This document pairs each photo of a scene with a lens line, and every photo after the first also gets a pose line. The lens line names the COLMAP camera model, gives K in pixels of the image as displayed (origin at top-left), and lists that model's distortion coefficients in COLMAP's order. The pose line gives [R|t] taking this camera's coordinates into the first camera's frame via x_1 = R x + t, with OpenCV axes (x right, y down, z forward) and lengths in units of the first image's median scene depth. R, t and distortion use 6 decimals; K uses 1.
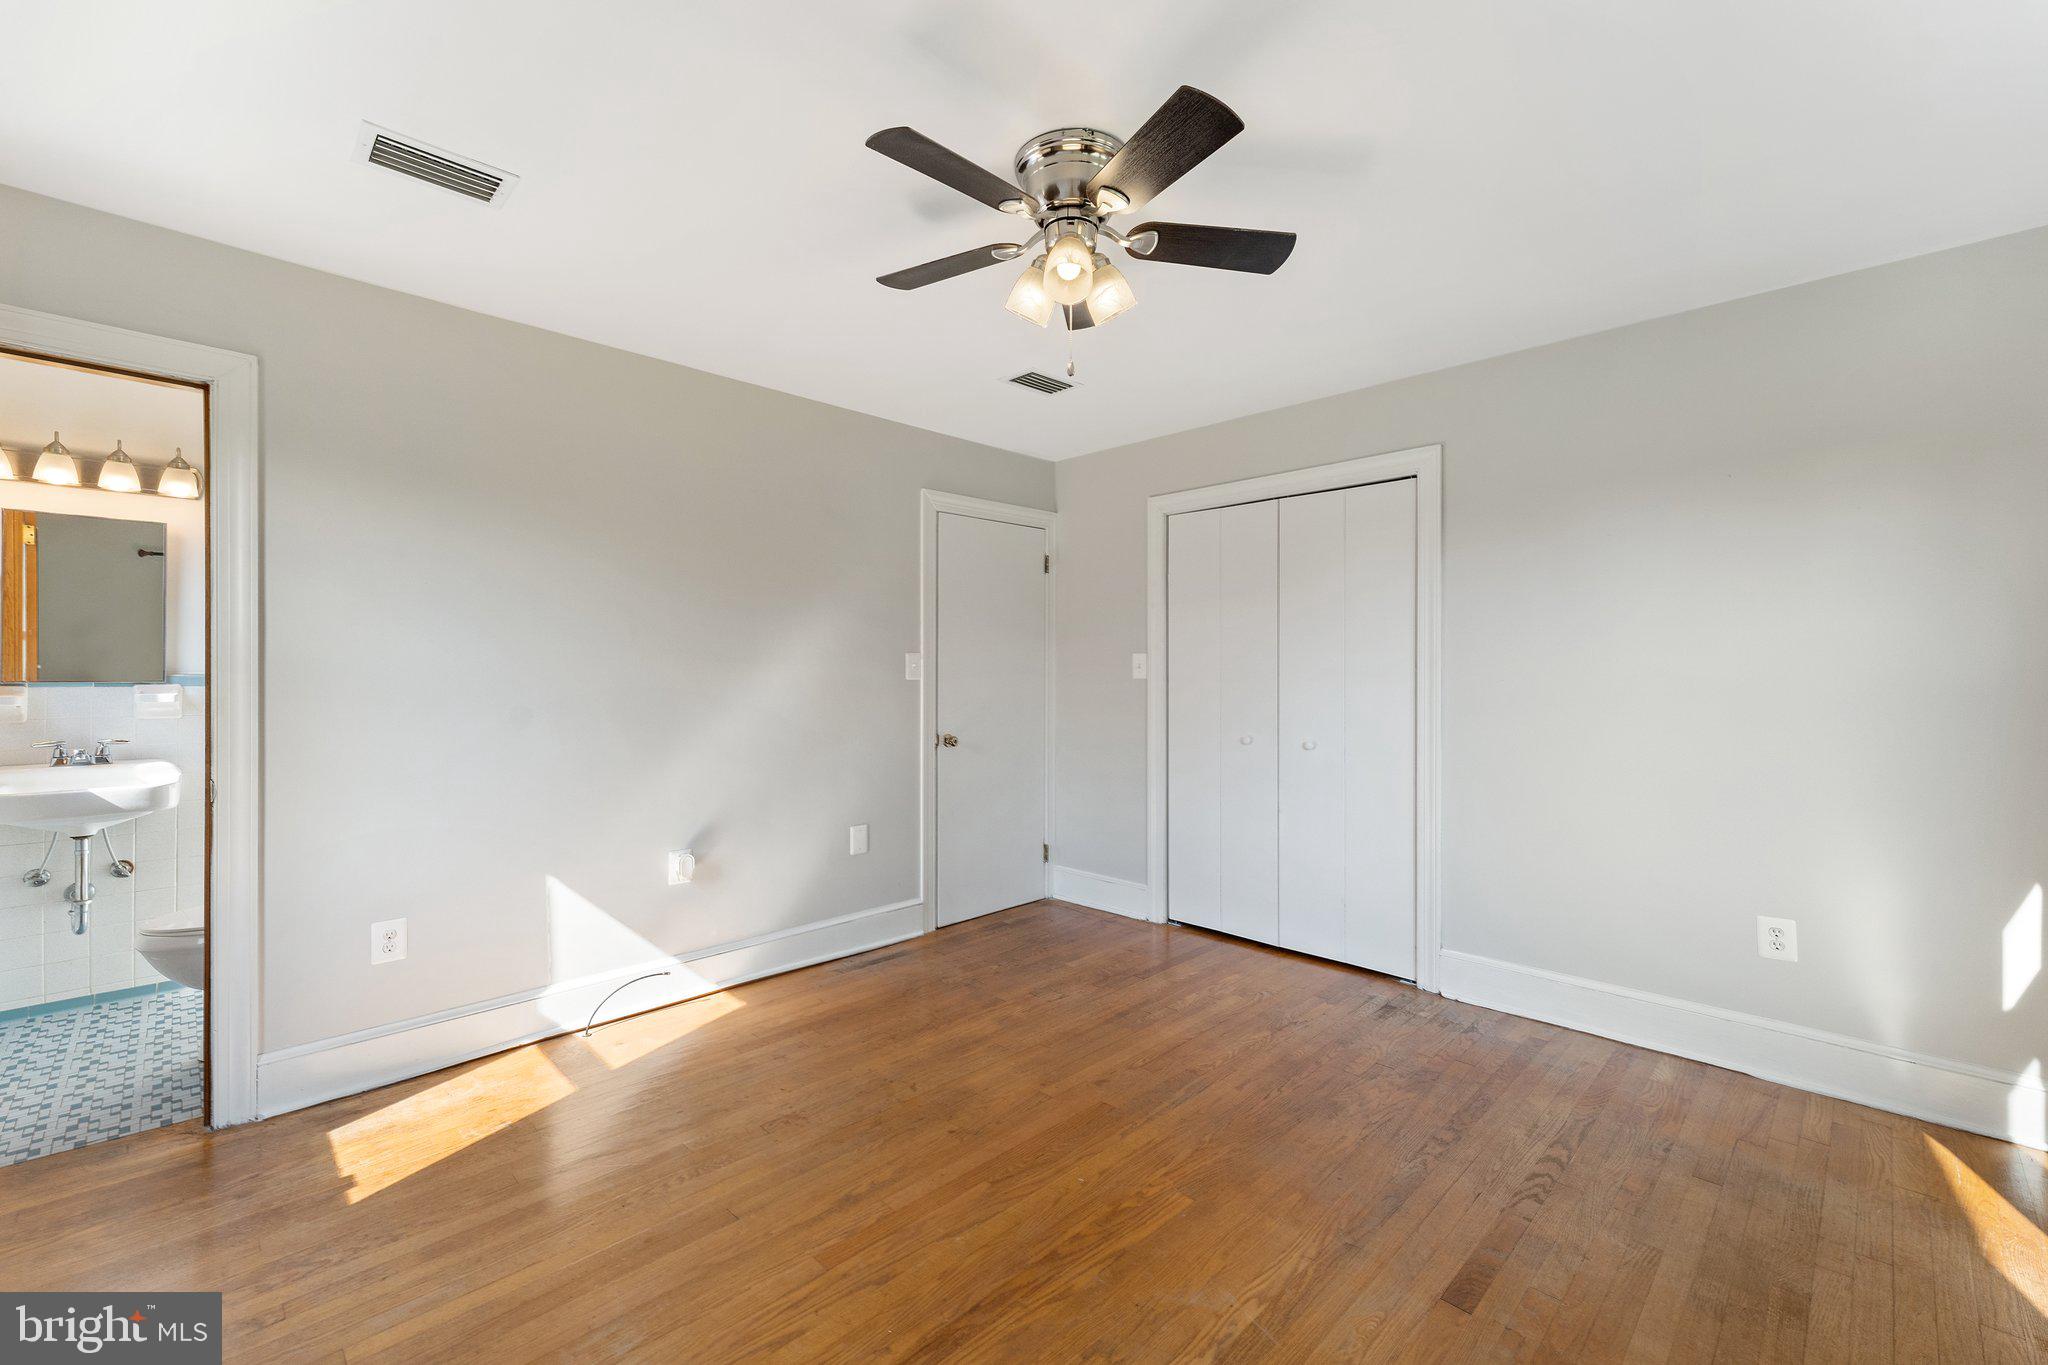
lens RADIAL K [[827.2, 0, 1021.2], [0, 827.2, 667.8], [0, 0, 1]] dist [0.002112, 0.000214]
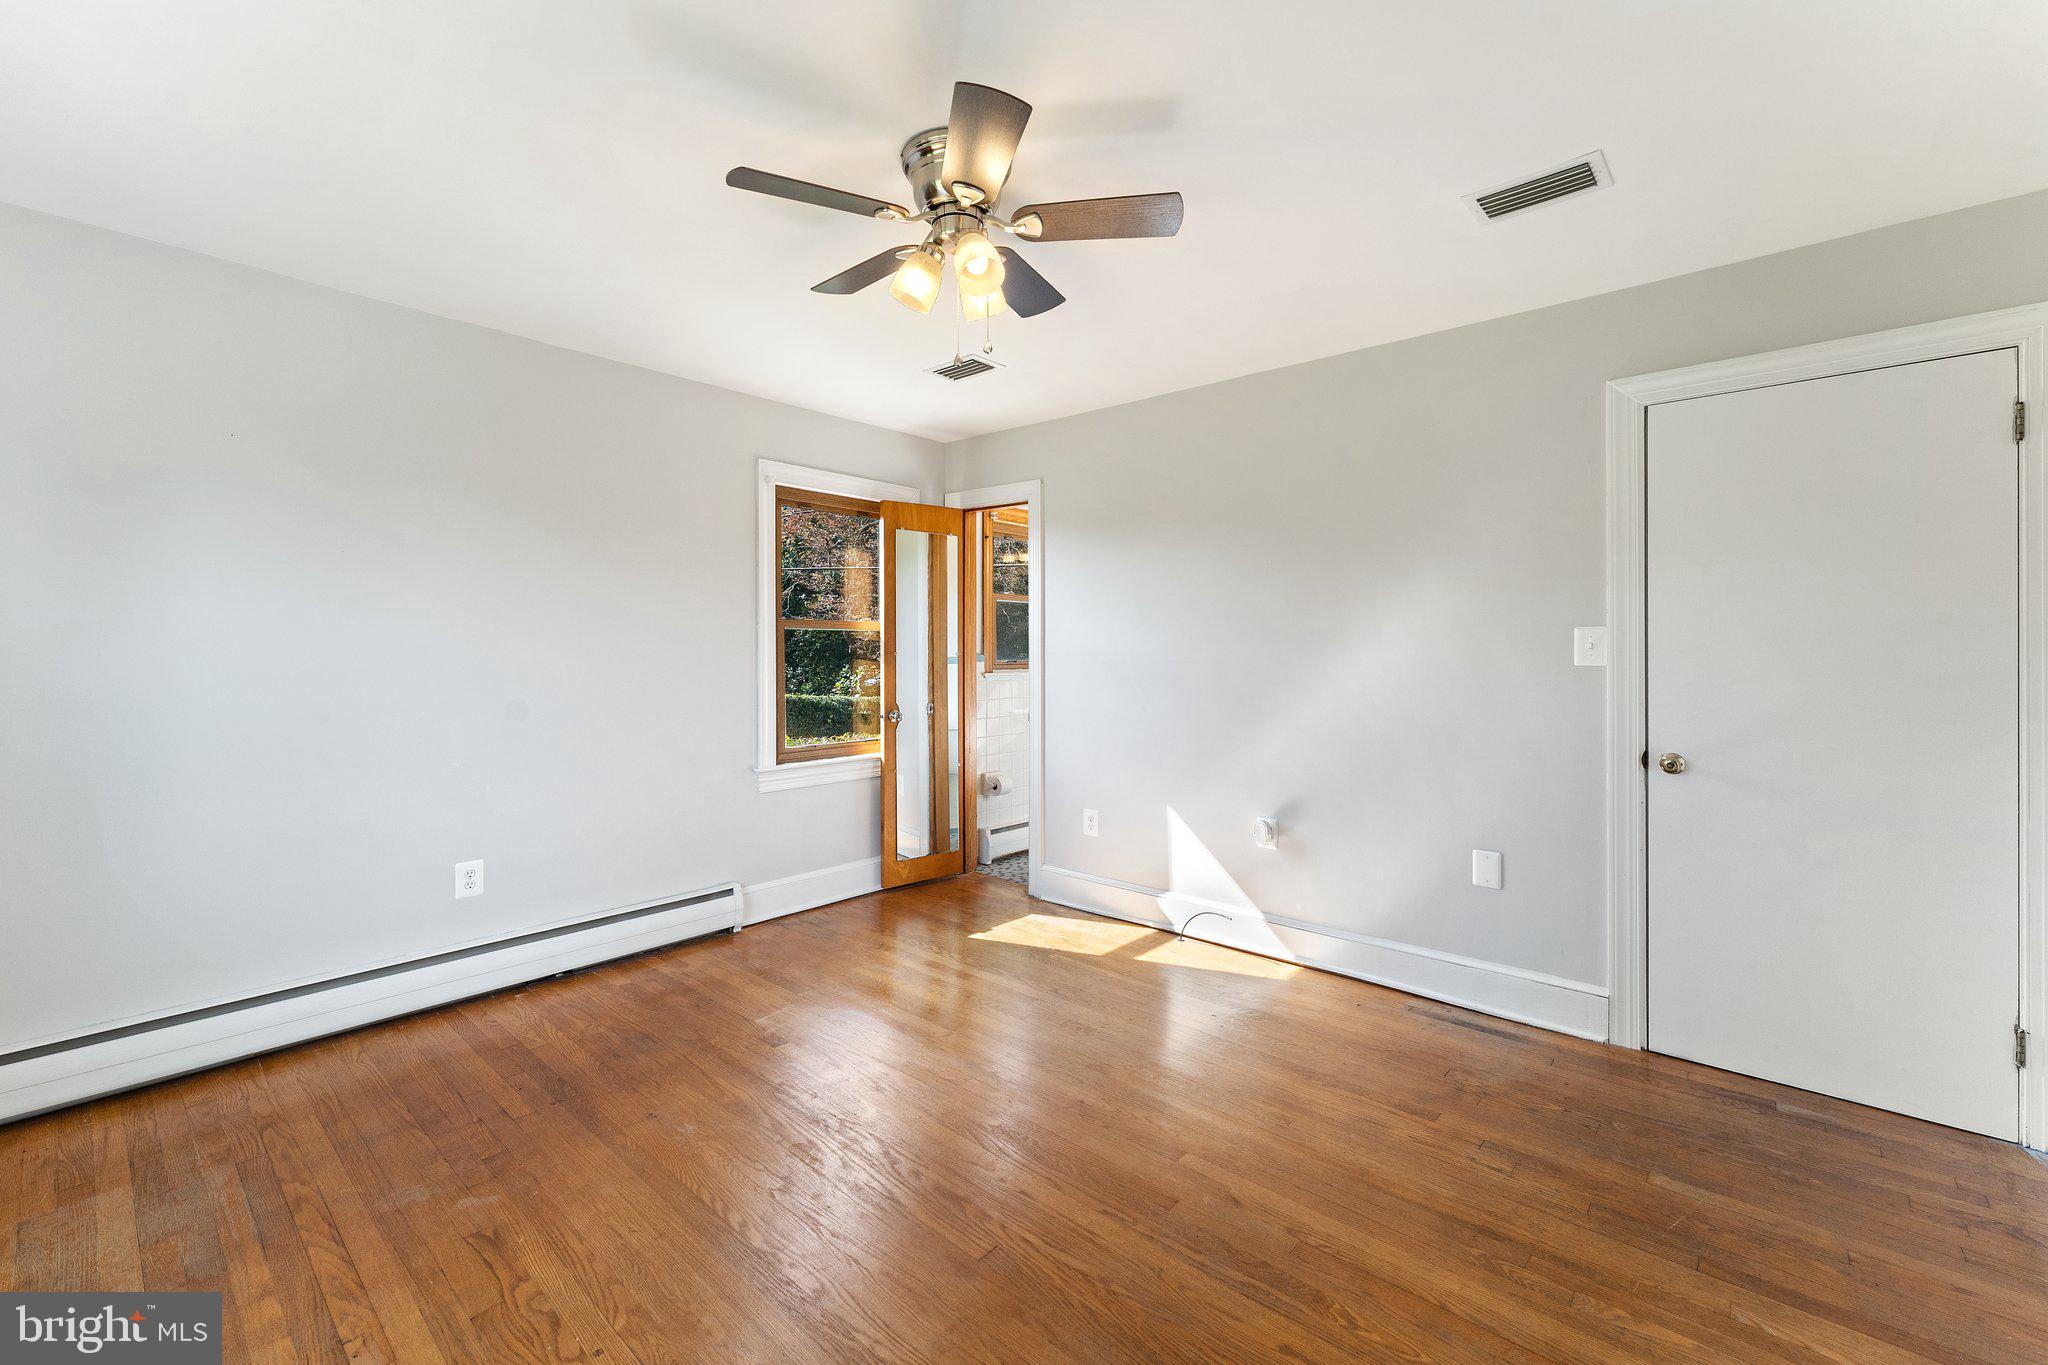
lens RADIAL K [[791.9, 0, 971.8], [0, 791.9, 657.4], [0, 0, 1]] dist [0.001948, 0.000250]
pose [[0.075406, 0.006915, -0.997129, 0.598287], [0.003856, 0.999966, 0.007227, 0.000180], [0.997145, -0.004390, 0.075377, 0.534226]]
